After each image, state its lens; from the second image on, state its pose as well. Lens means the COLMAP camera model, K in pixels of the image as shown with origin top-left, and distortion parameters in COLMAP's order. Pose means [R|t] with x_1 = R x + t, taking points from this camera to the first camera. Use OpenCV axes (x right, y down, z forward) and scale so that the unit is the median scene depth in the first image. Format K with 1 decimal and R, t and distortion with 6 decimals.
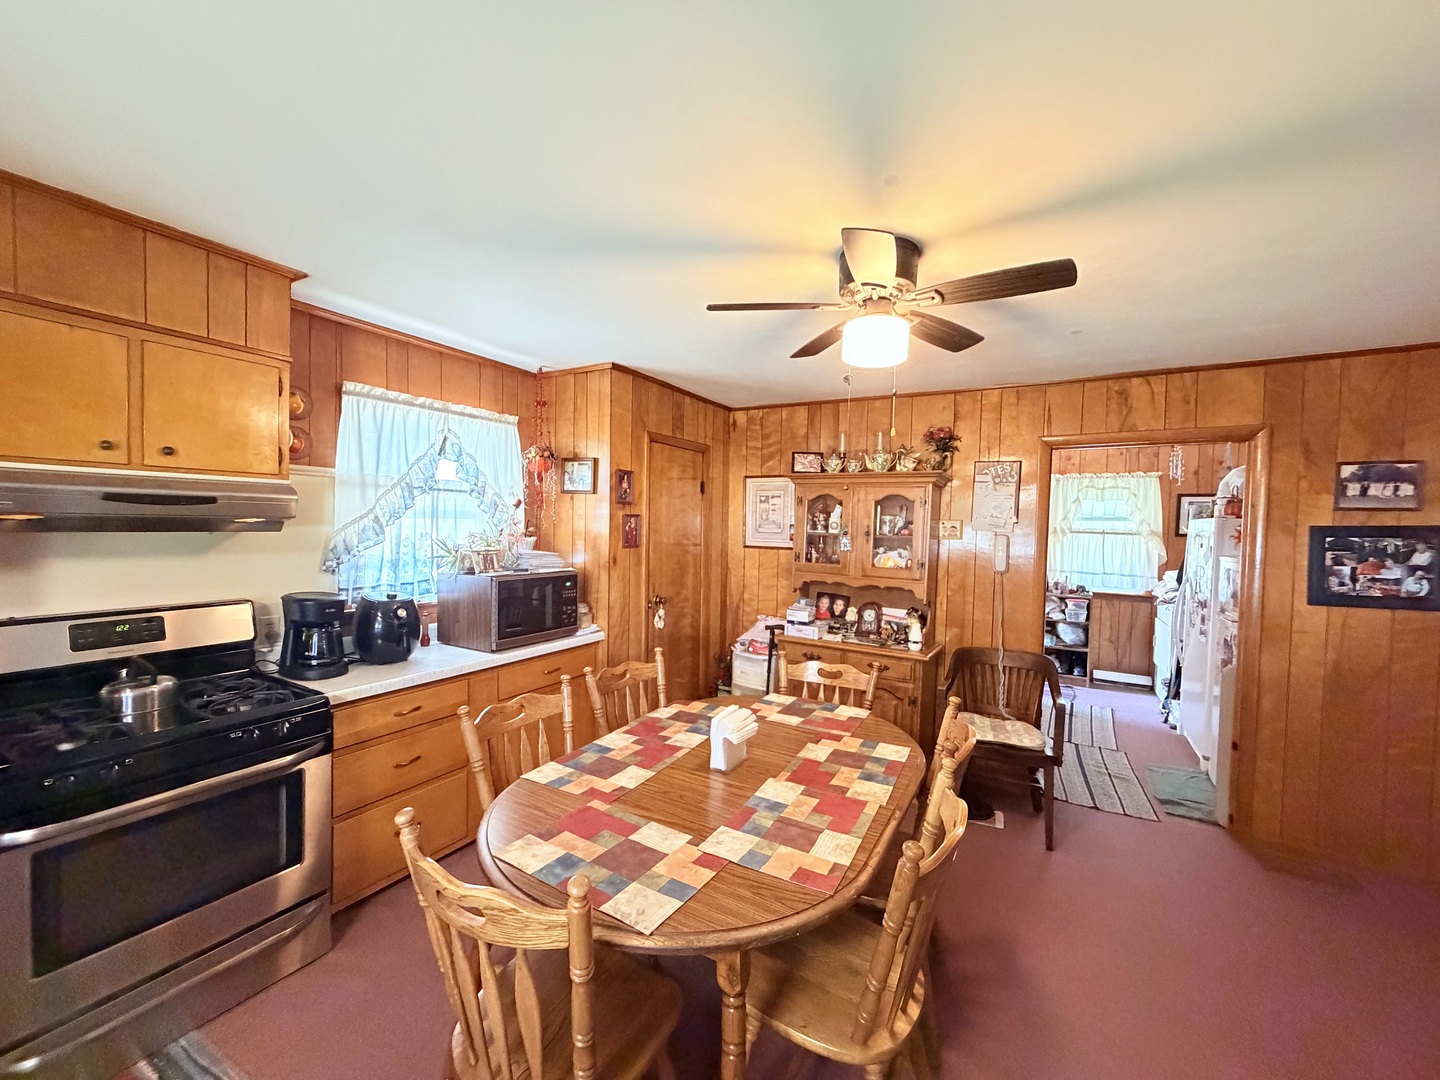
lens RADIAL K [[574.1, 0, 715.3], [0, 574.1, 543.8], [0, 0, 1]] dist [-0.003750, 0.000943]
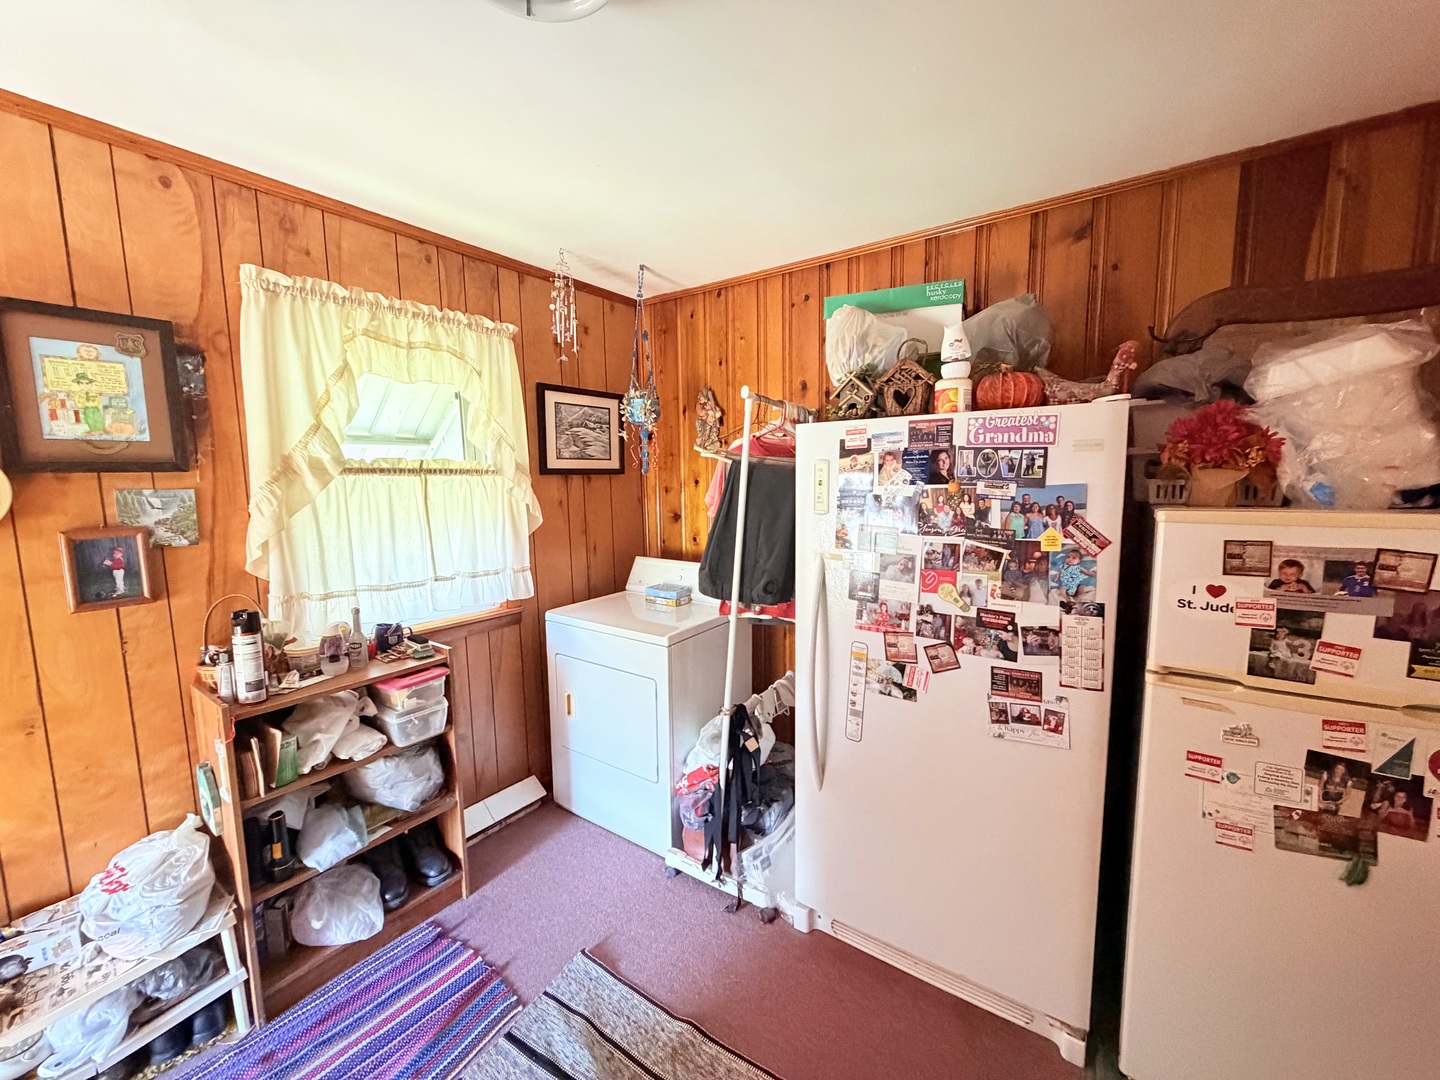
lens RADIAL K [[574.1, 0, 719.7], [0, 574.1, 539.1], [0, 0, 1]] dist [-0.003750, 0.000943]
pose [[0.076315, -0.138035, 0.987483, 0.280439], [0.055317, 0.989432, 0.134033, -0.012994], [-0.995548, 0.044396, 0.083144, 0.677223]]
